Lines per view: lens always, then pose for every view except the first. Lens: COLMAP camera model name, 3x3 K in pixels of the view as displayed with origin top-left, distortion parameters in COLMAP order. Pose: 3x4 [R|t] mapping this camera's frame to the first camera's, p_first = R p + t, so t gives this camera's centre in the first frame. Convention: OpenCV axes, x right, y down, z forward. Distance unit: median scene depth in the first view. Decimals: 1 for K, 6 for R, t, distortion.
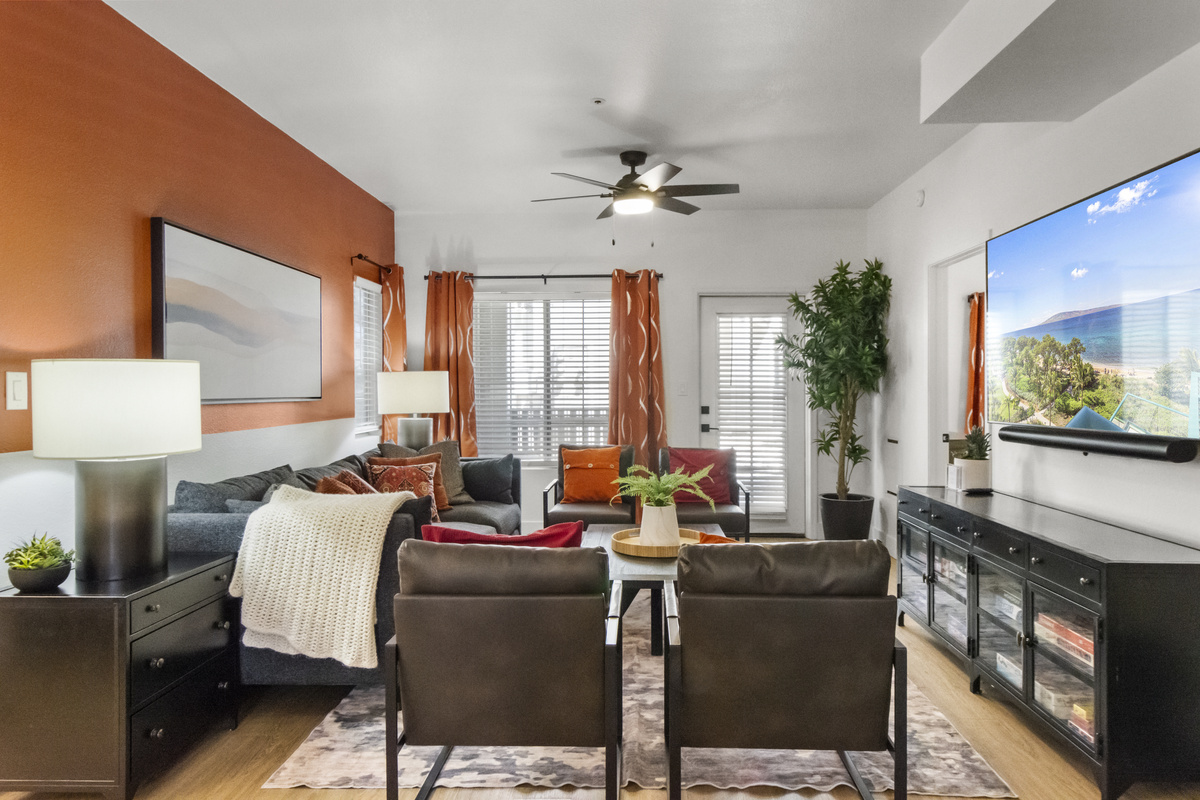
lens RADIAL K [[749.0, 0, 617.8], [0, 749.0, 375.7], [0, 0, 1]] dist [0.016122, -0.002874]
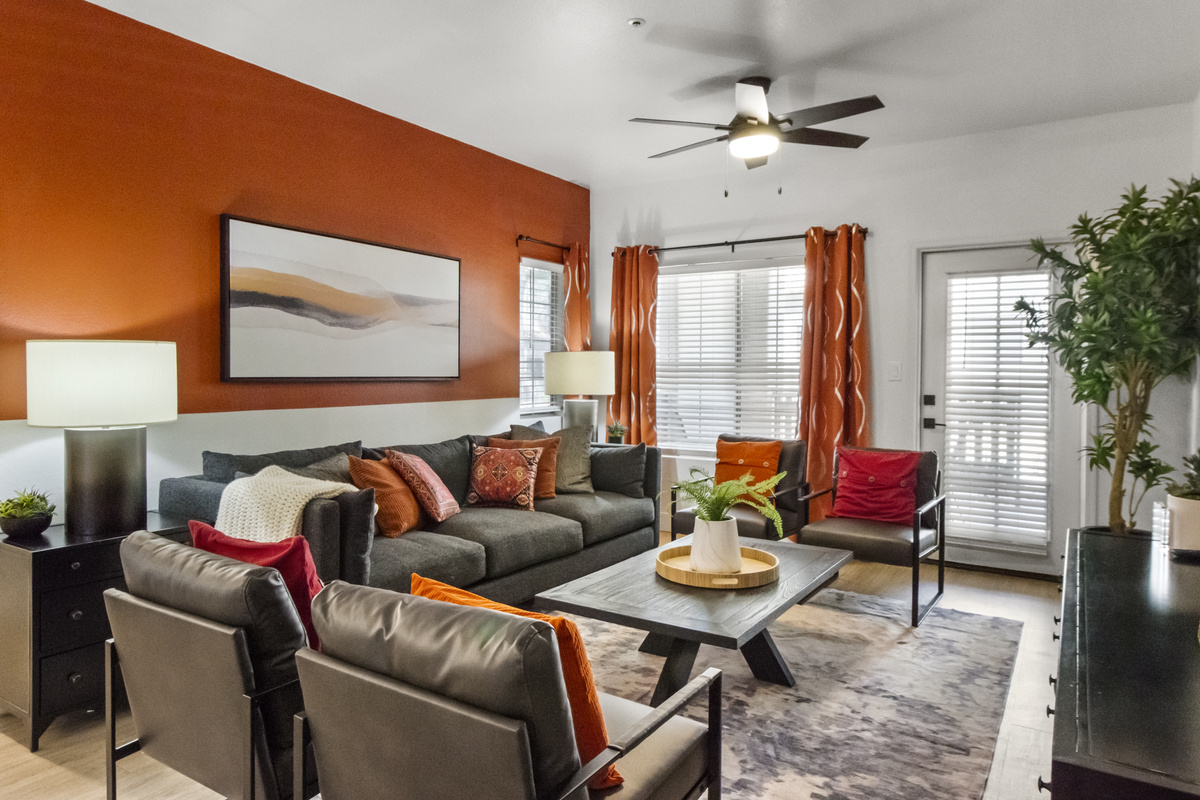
lens RADIAL K [[749.0, 0, 617.8], [0, 749.0, 375.7], [0, 0, 1]] dist [0.016122, -0.002874]
pose [[0.859363, 0.011746, -0.511232, 0.247593], [0.000935, 0.999698, 0.024540, 0.001428], [0.511366, -0.021567, 0.859092, 0.176869]]
